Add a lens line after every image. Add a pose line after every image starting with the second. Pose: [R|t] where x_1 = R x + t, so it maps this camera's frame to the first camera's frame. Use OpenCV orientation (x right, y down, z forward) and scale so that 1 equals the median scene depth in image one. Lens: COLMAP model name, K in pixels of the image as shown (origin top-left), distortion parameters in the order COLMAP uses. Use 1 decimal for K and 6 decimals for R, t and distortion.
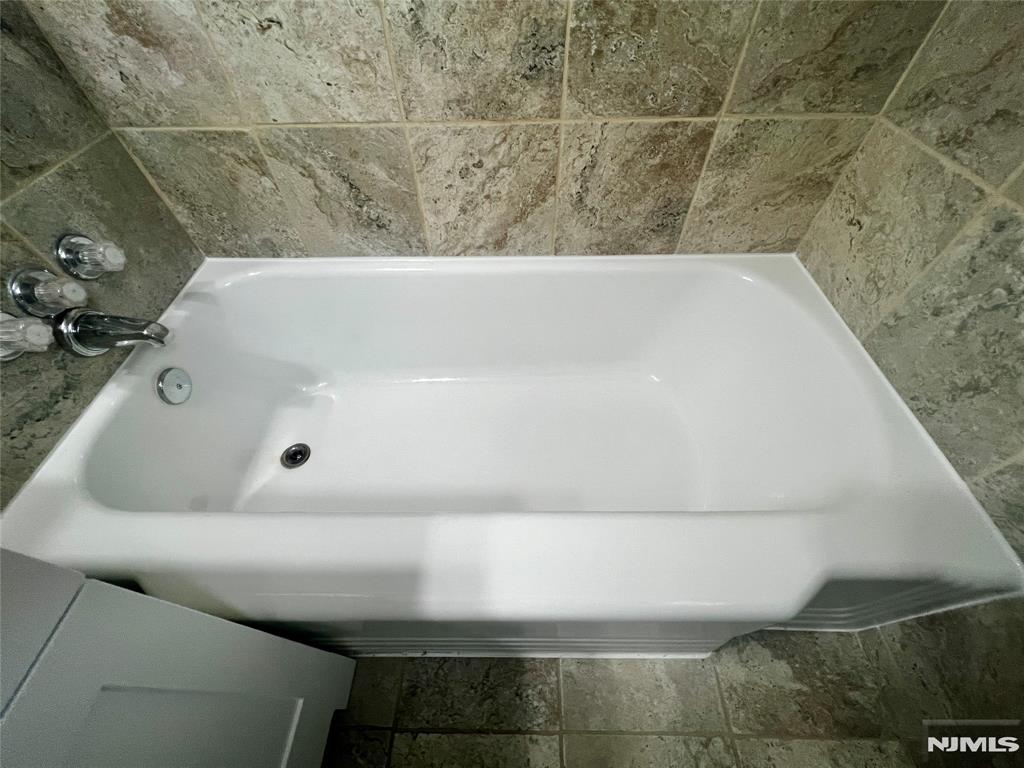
lens RADIAL K [[408.8, 0, 512.4], [0, 408.8, 382.4], [0, 0, 1]] dist [-0.001546, 0.000388]
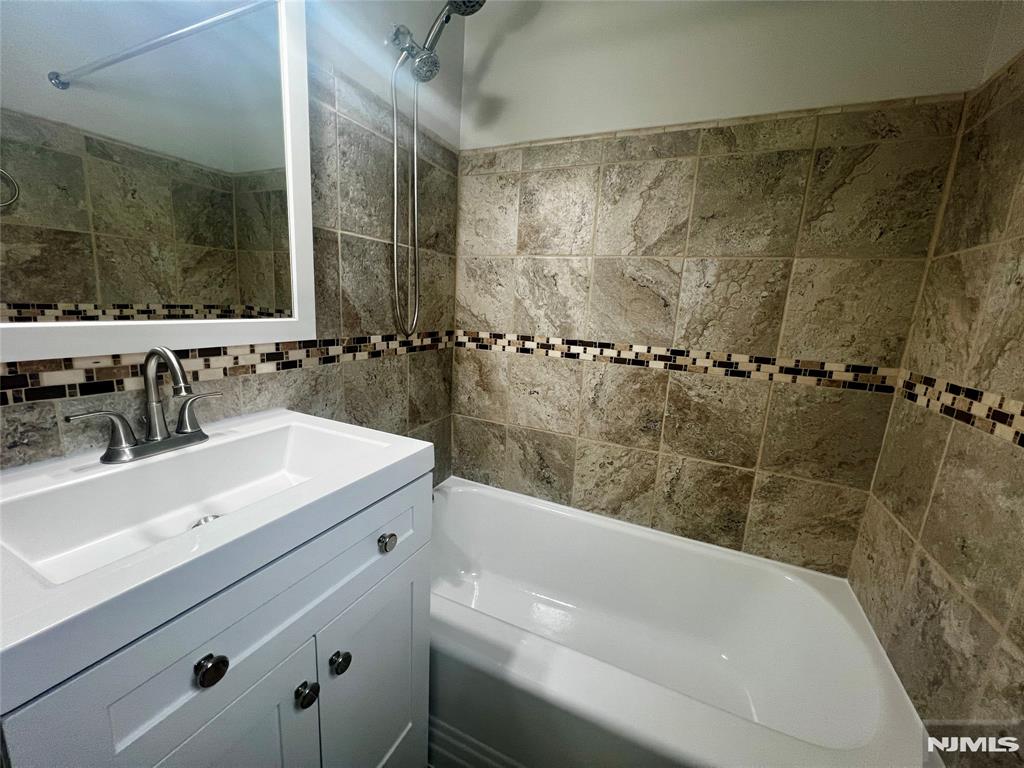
lens RADIAL K [[408.8, 0, 512.4], [0, 408.8, 382.4], [0, 0, 1]] dist [-0.001546, 0.000388]
pose [[0.908182, 0.143576, -0.393182, 0.186315], [-0.363882, 0.735053, -0.572090, 0.409634], [0.206872, 0.662633, 0.719806, -0.650812]]
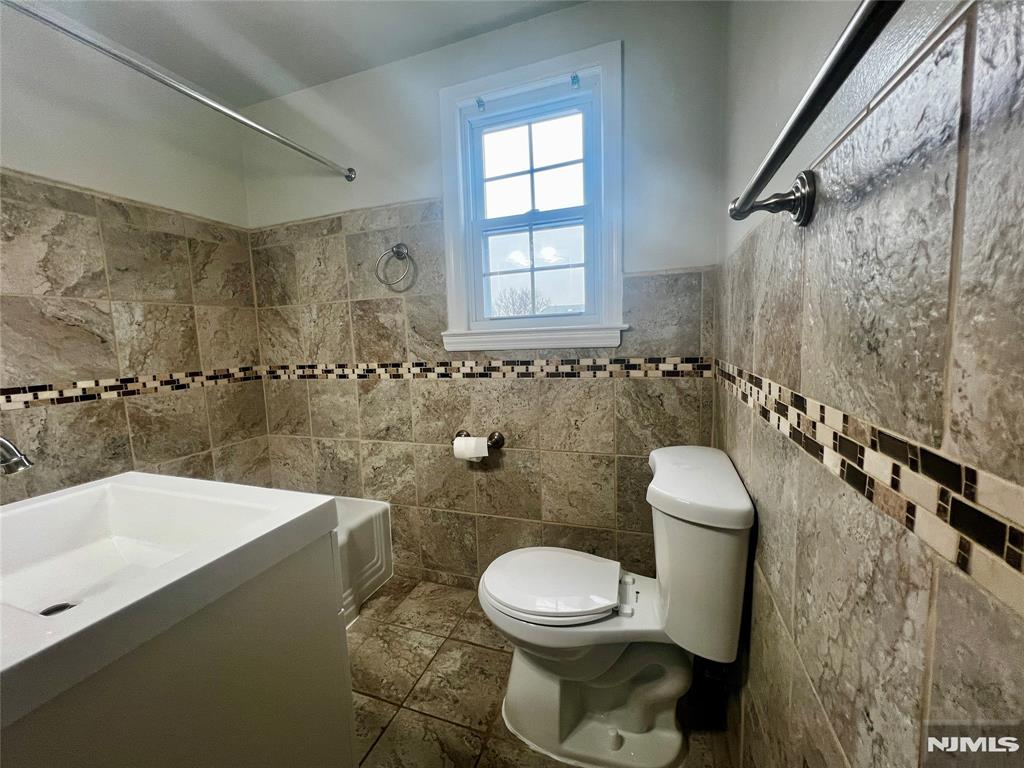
lens RADIAL K [[408.8, 0, 512.4], [0, 408.8, 382.4], [0, 0, 1]] dist [-0.001546, 0.000388]
pose [[0.327314, -0.102109, 0.939382, -1.094027], [0.753469, 0.628131, -0.194258, 0.882017], [-0.570219, 0.771379, 0.282532, -0.976660]]
